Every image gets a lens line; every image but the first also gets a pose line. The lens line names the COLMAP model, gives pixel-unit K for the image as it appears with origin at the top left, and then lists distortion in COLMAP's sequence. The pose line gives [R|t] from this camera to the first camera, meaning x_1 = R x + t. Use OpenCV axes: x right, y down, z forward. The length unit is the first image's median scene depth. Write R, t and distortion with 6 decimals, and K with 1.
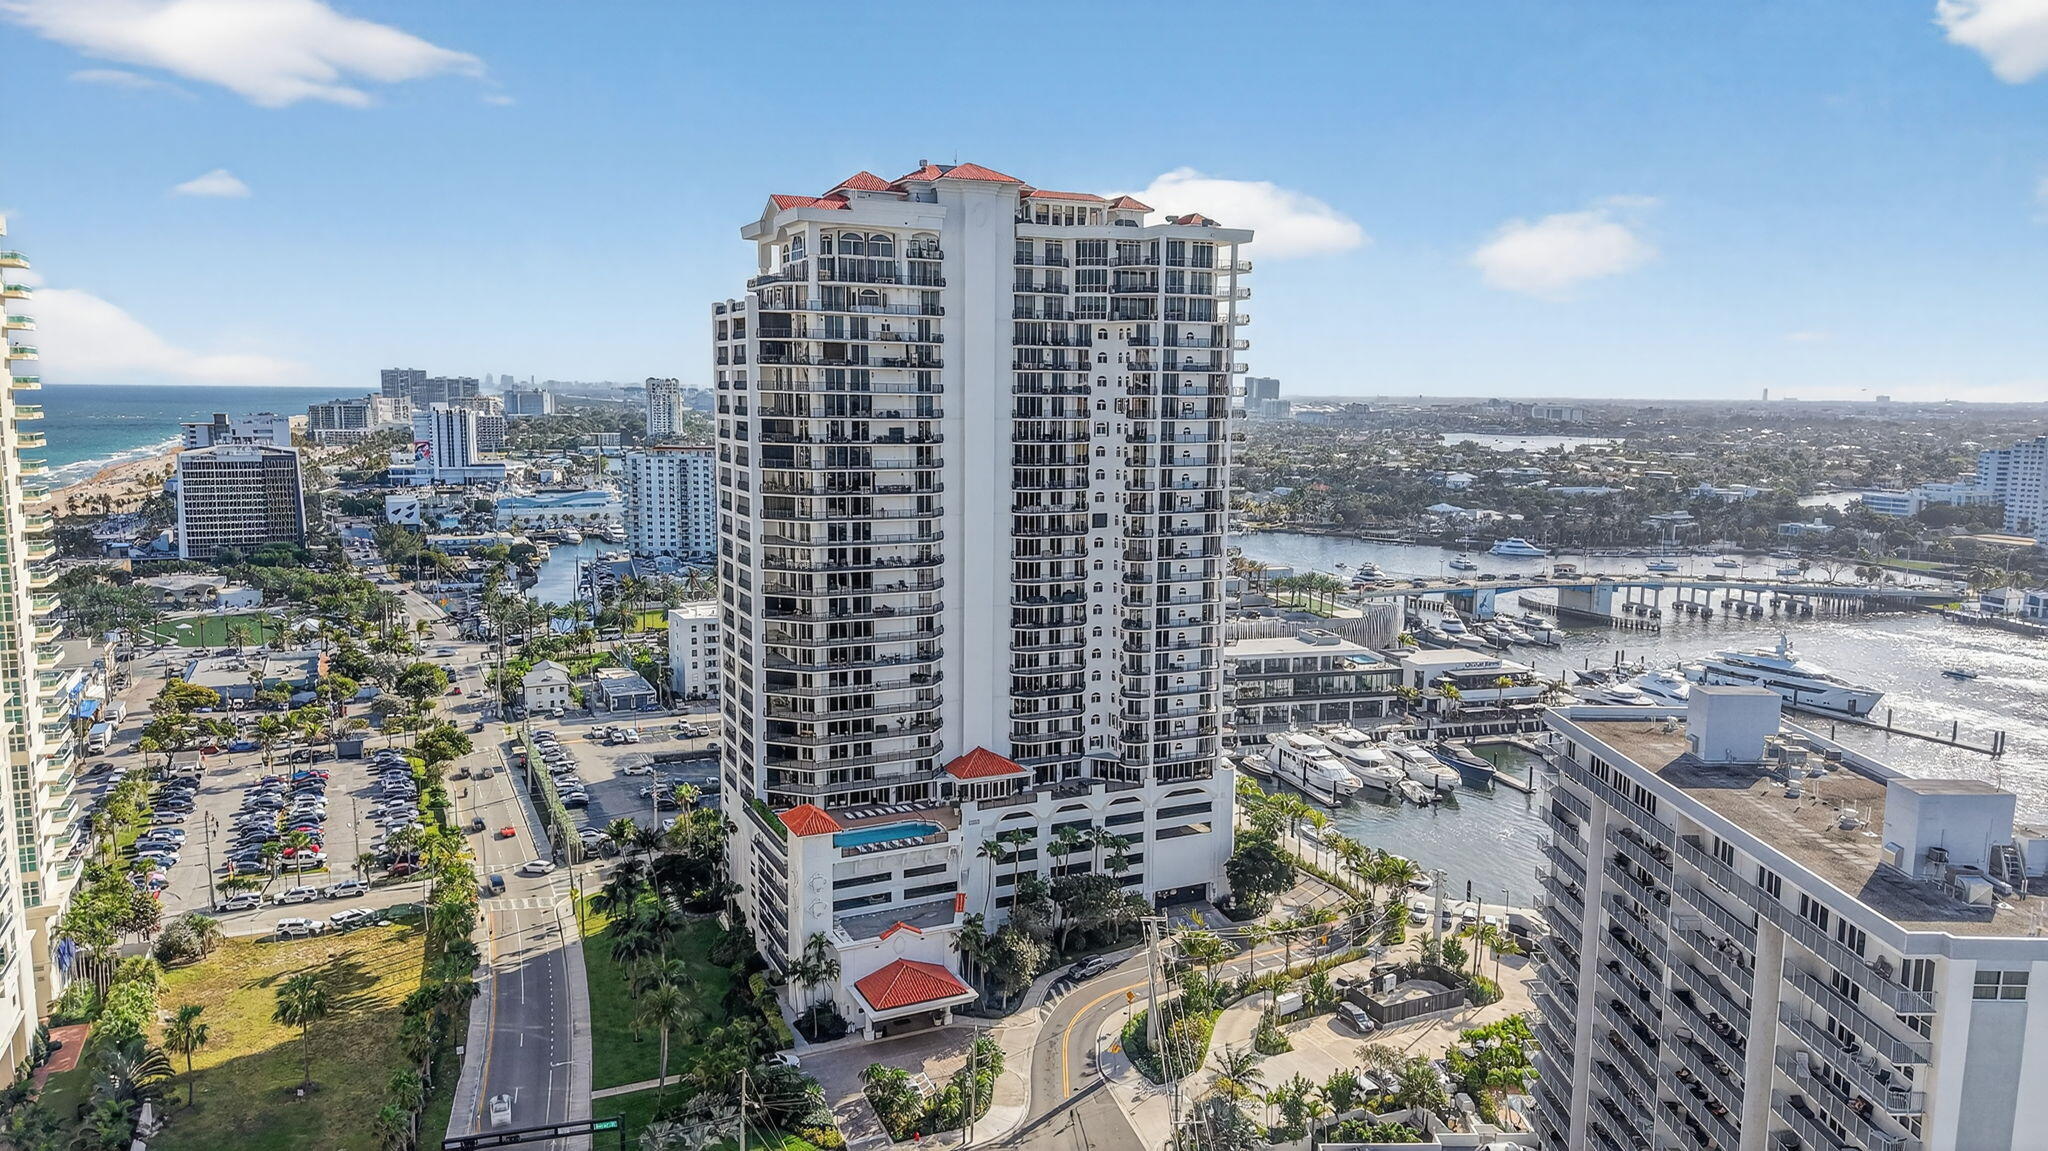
lens RADIAL K [[1378.2, 0, 1035.1], [0, 1378.2, 562.0], [0, 0, 1]] dist [0.037071, -0.056671]
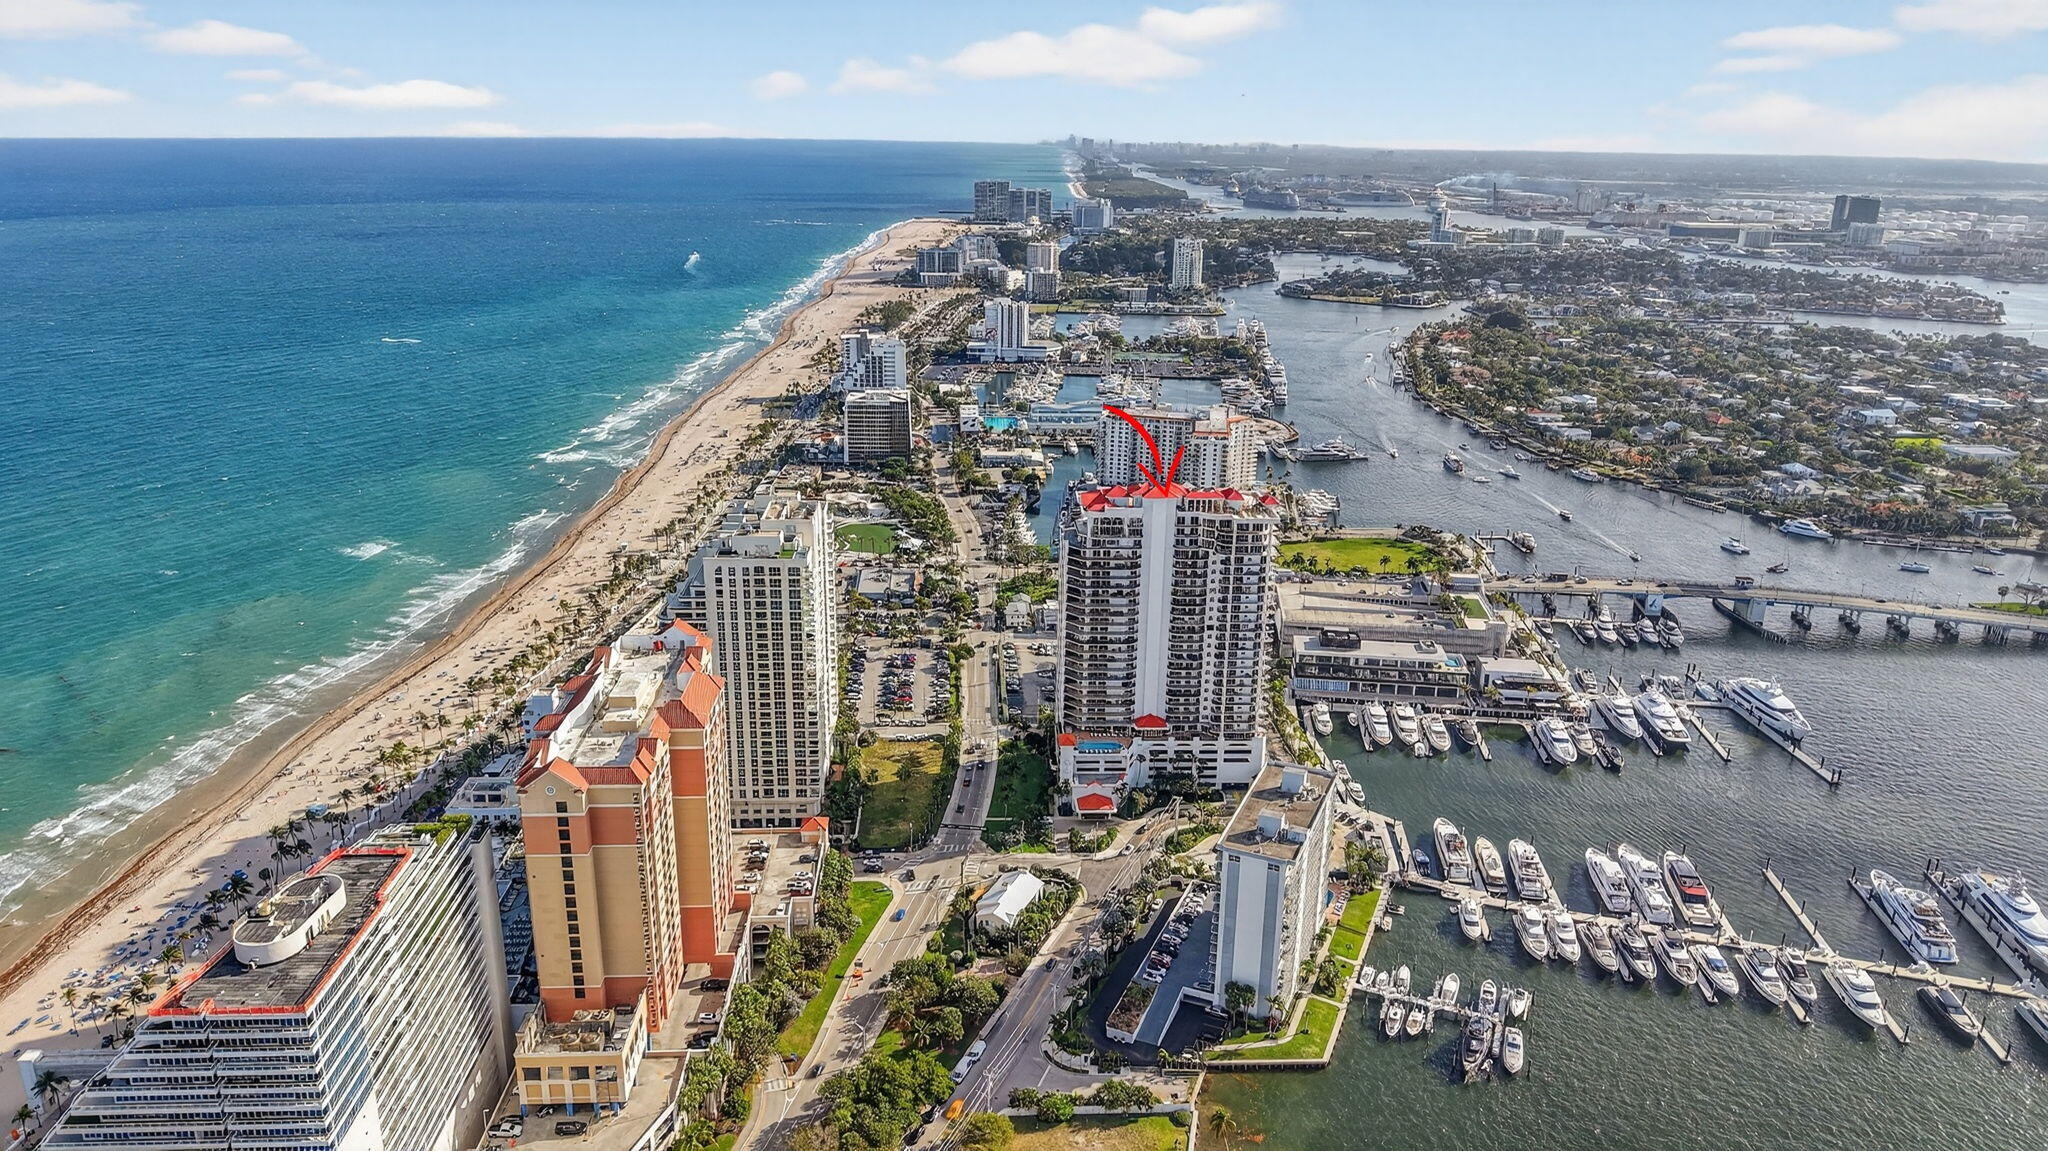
lens RADIAL K [[1378.2, 0, 1016.6], [0, 1378.2, 577.3], [0, 0, 1]] dist [0.037071, -0.056671]
pose [[0.915808, 0.131043, -0.379635, 0.638493], [-0.060586, 0.979530, 0.191963, -0.558475], [0.397020, -0.152800, 0.905001, -1.271194]]
